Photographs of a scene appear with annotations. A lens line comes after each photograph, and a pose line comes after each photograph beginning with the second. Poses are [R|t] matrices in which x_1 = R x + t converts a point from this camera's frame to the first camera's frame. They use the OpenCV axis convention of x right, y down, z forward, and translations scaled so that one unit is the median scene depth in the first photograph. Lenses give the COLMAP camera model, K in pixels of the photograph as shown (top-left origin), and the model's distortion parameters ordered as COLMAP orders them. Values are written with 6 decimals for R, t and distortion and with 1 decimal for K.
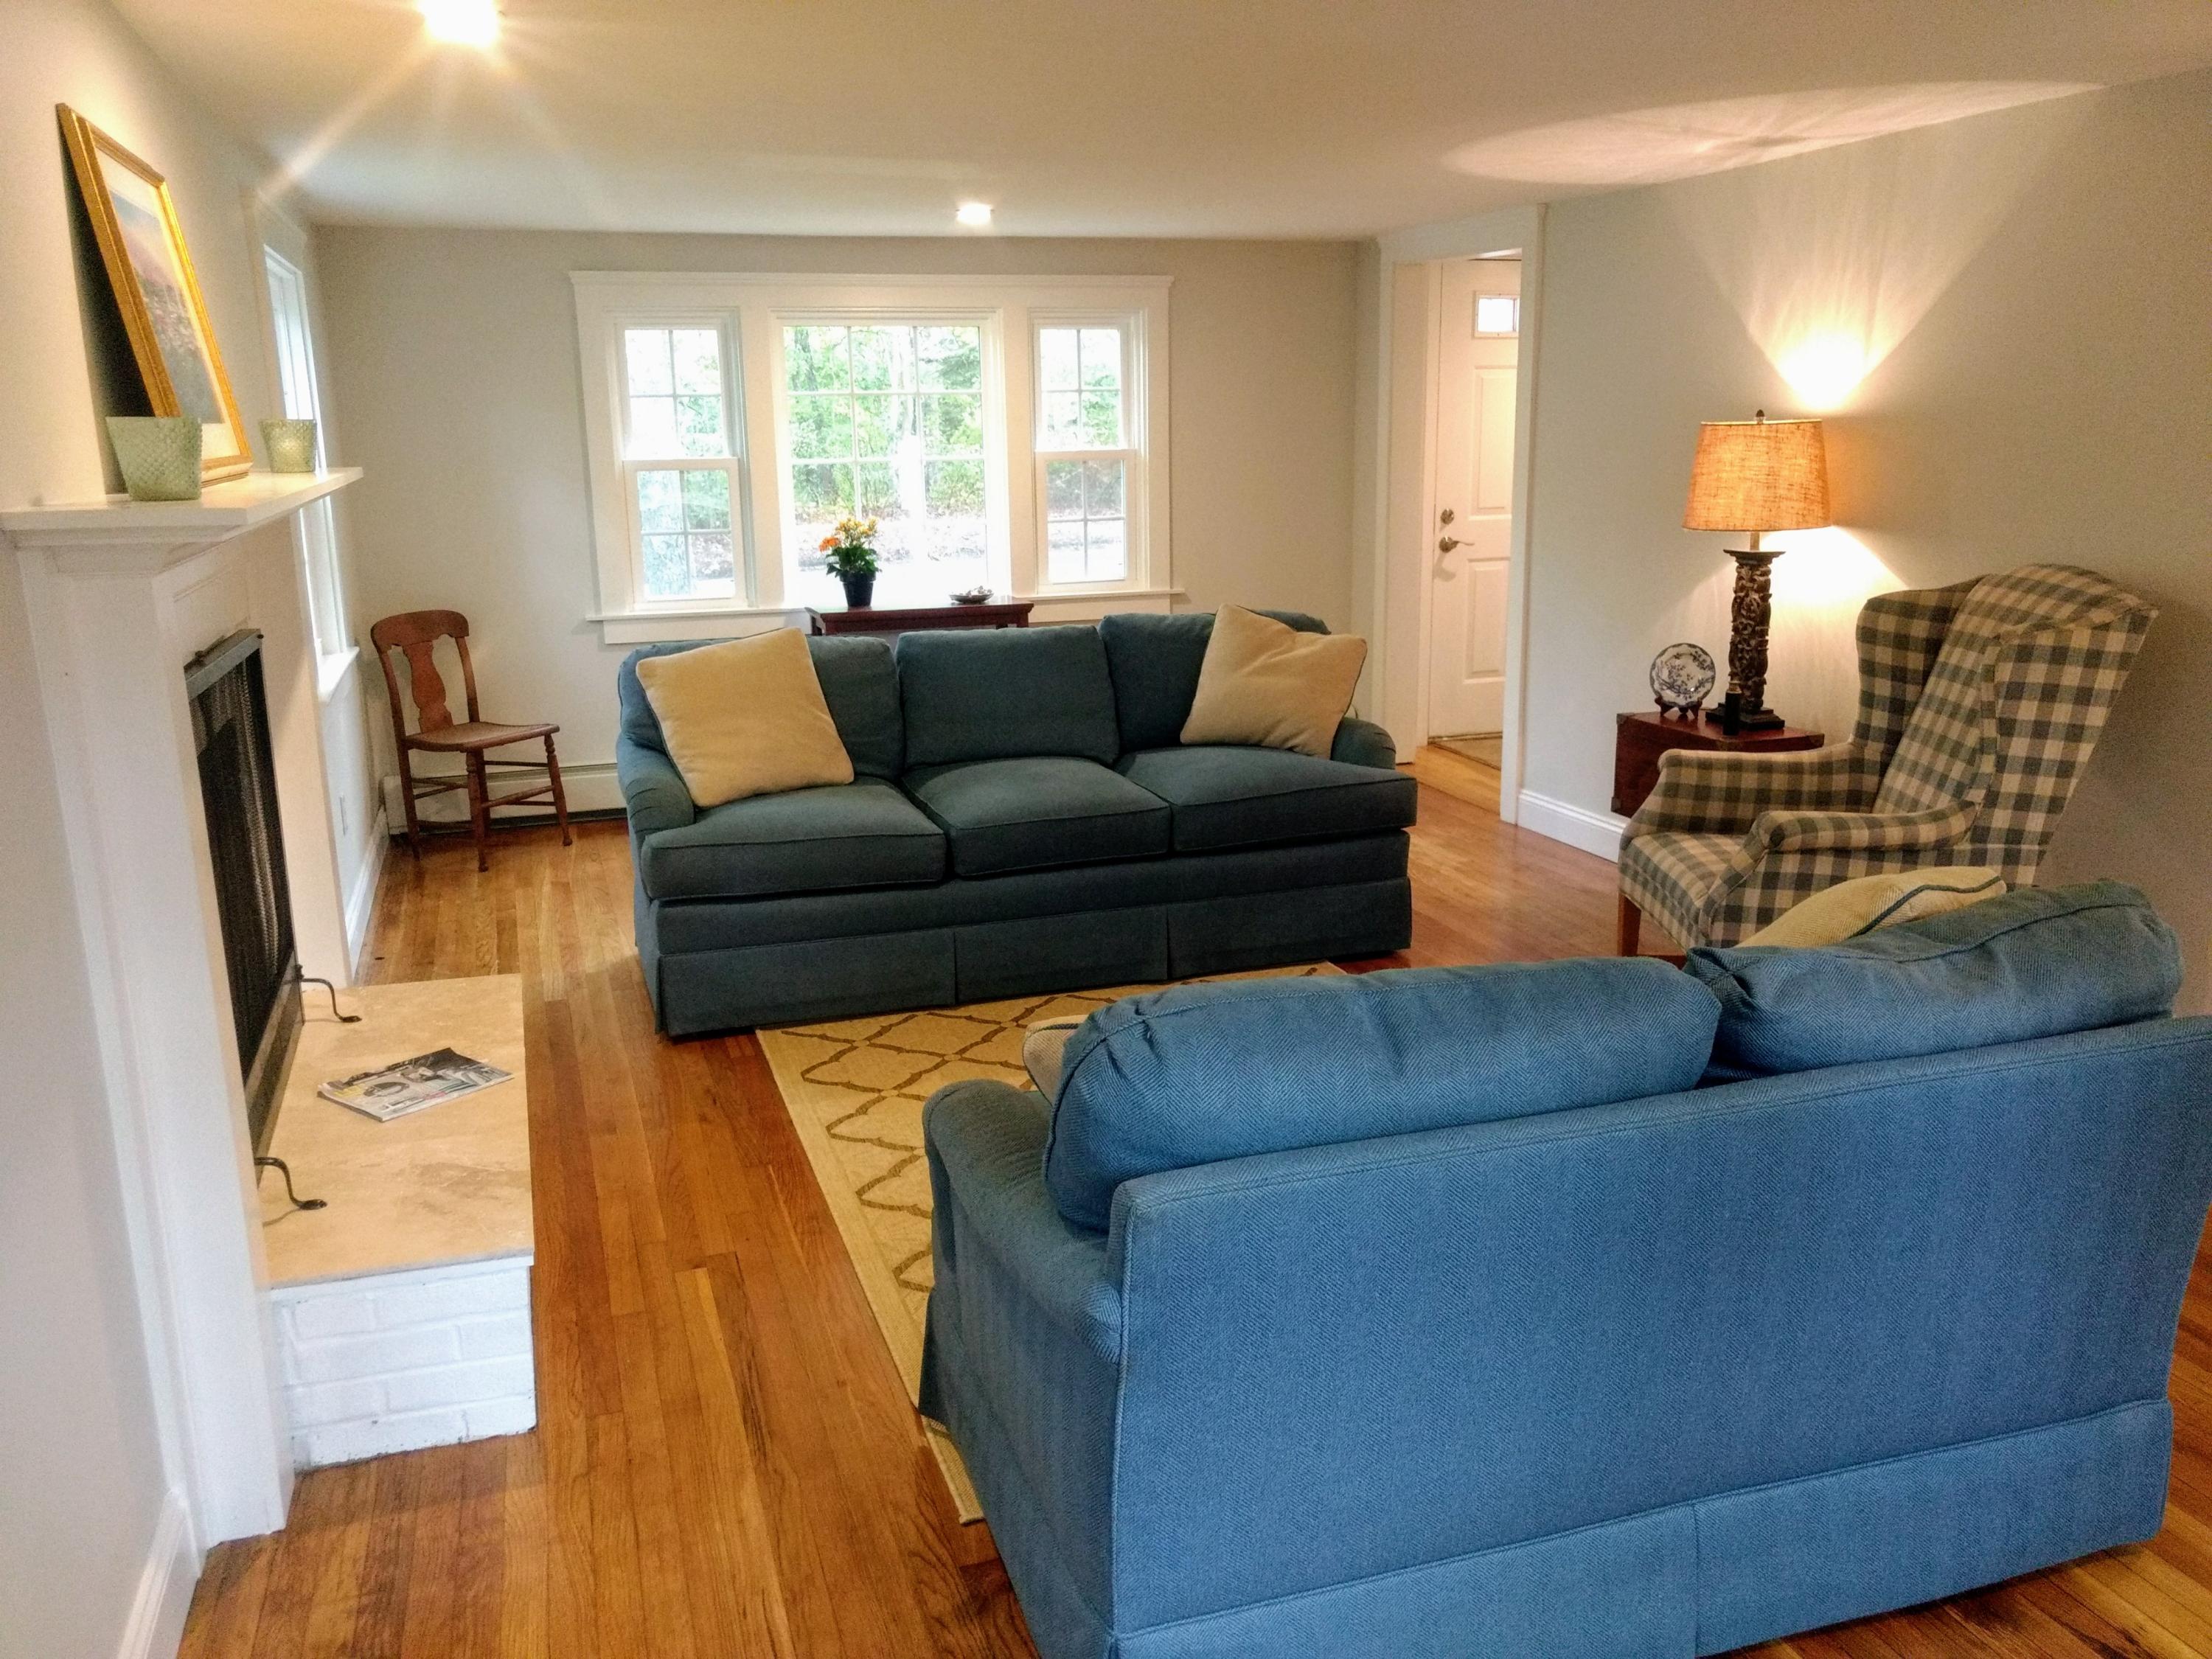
lens RADIAL K [[1743.0, 0, 1100.1], [0, 1743.0, 831.2], [0, 0, 1]] dist [0.026154, -0.001212]
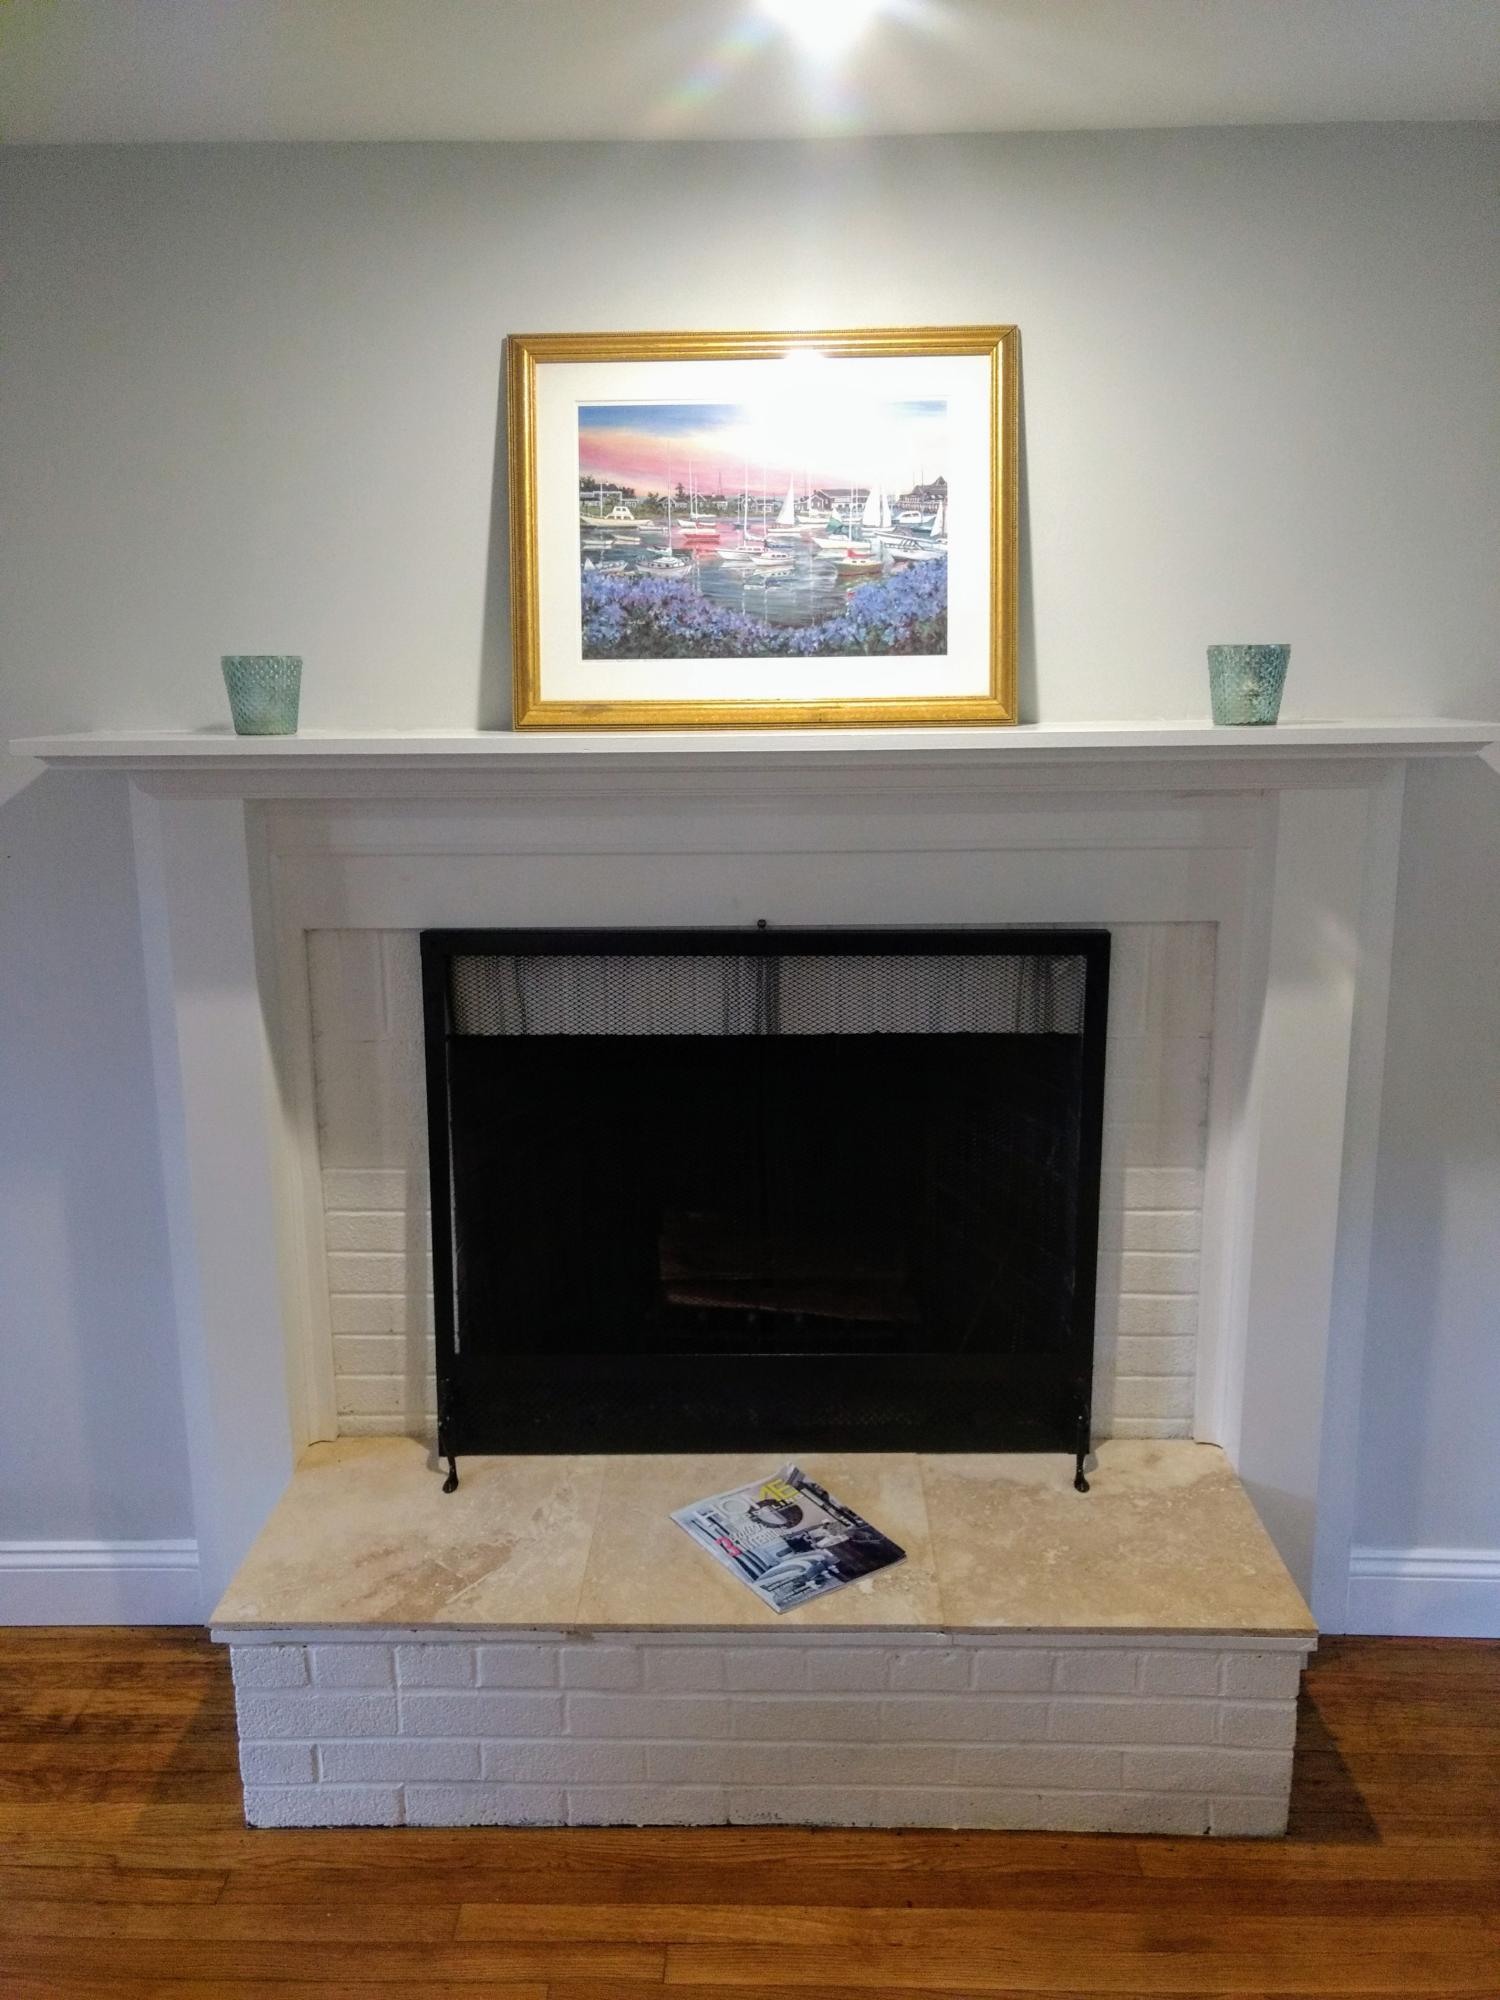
lens RADIAL K [[1576.0, 0, 737.3], [0, 1576.0, 970.5], [0, 0, 1]] dist [0.026154, -0.001212]
pose [[-0.349295, 0.204312, -0.914467, 0.161347], [-0.201467, 0.936738, 0.286241, -0.237441], [0.915098, 0.284218, -0.286036, 0.976319]]
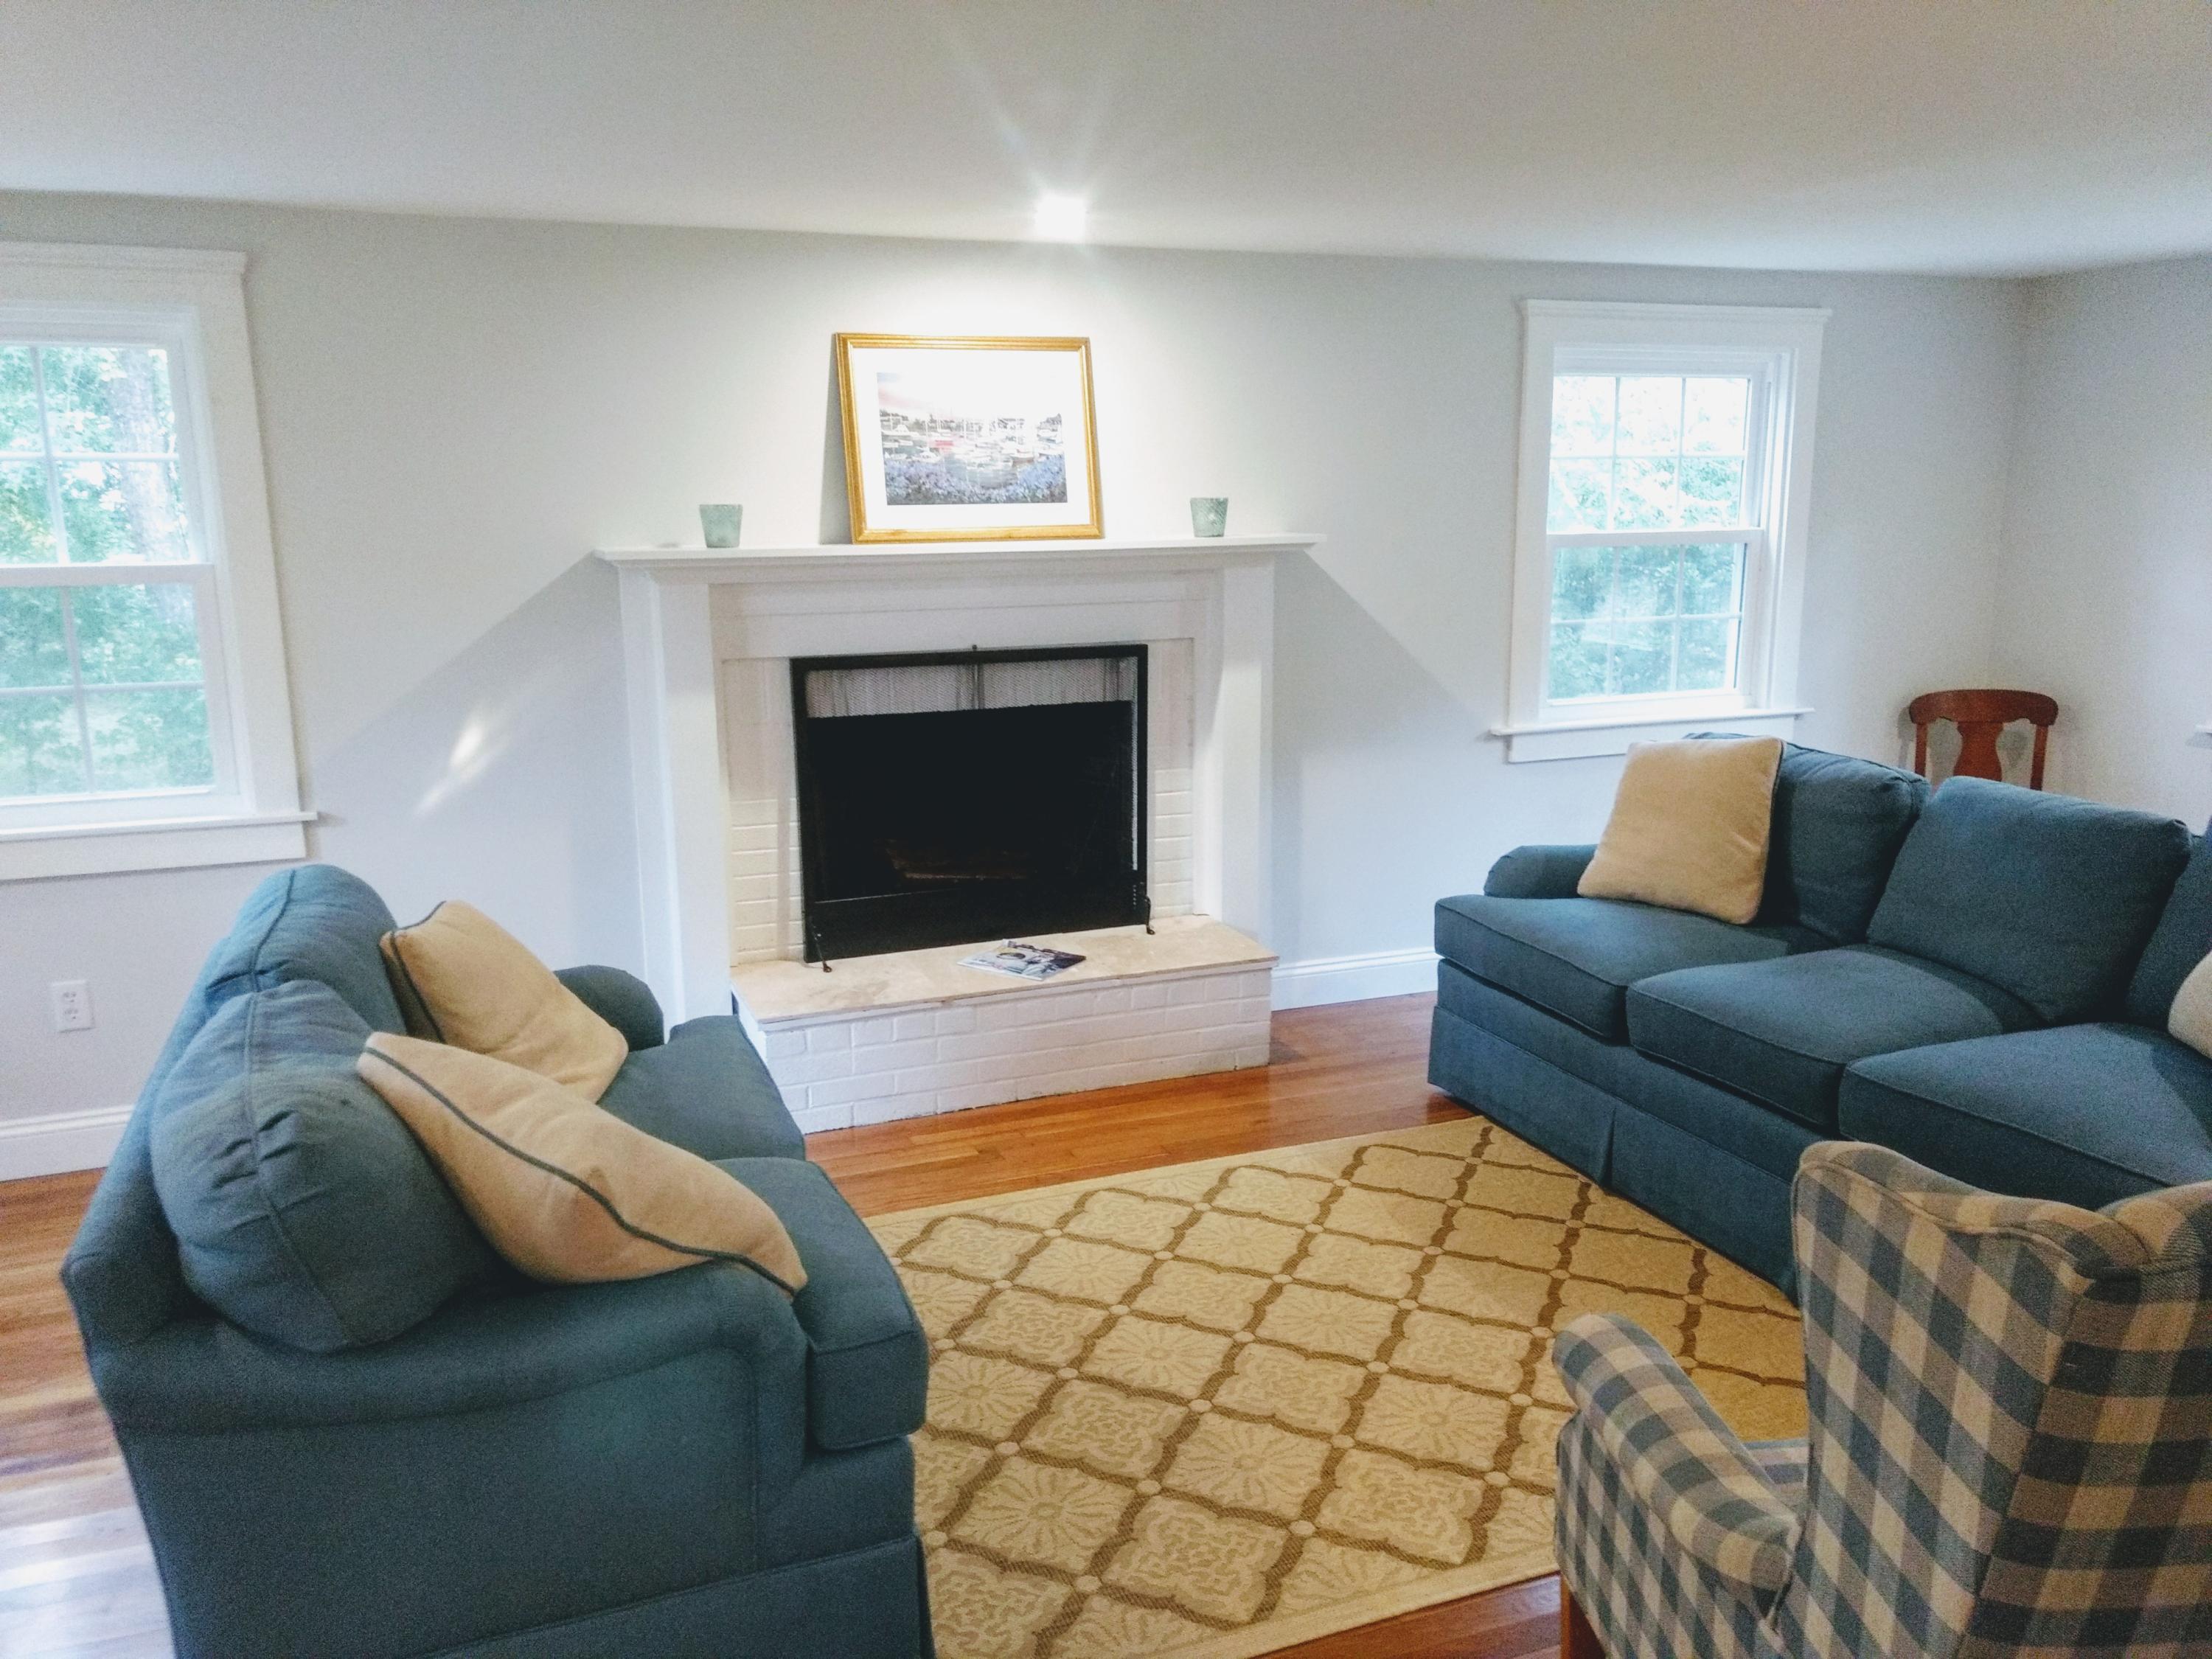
lens RADIAL K [[1743.0, 0, 1084.7], [0, 1743.0, 826.0], [0, 0, 1]] dist [0.026154, -0.001212]
pose [[0.044646, 0.205762, -0.977583, 0.865652], [-0.221965, 0.956142, 0.191112, -0.215941], [0.974032, 0.208457, 0.088360, 0.795665]]
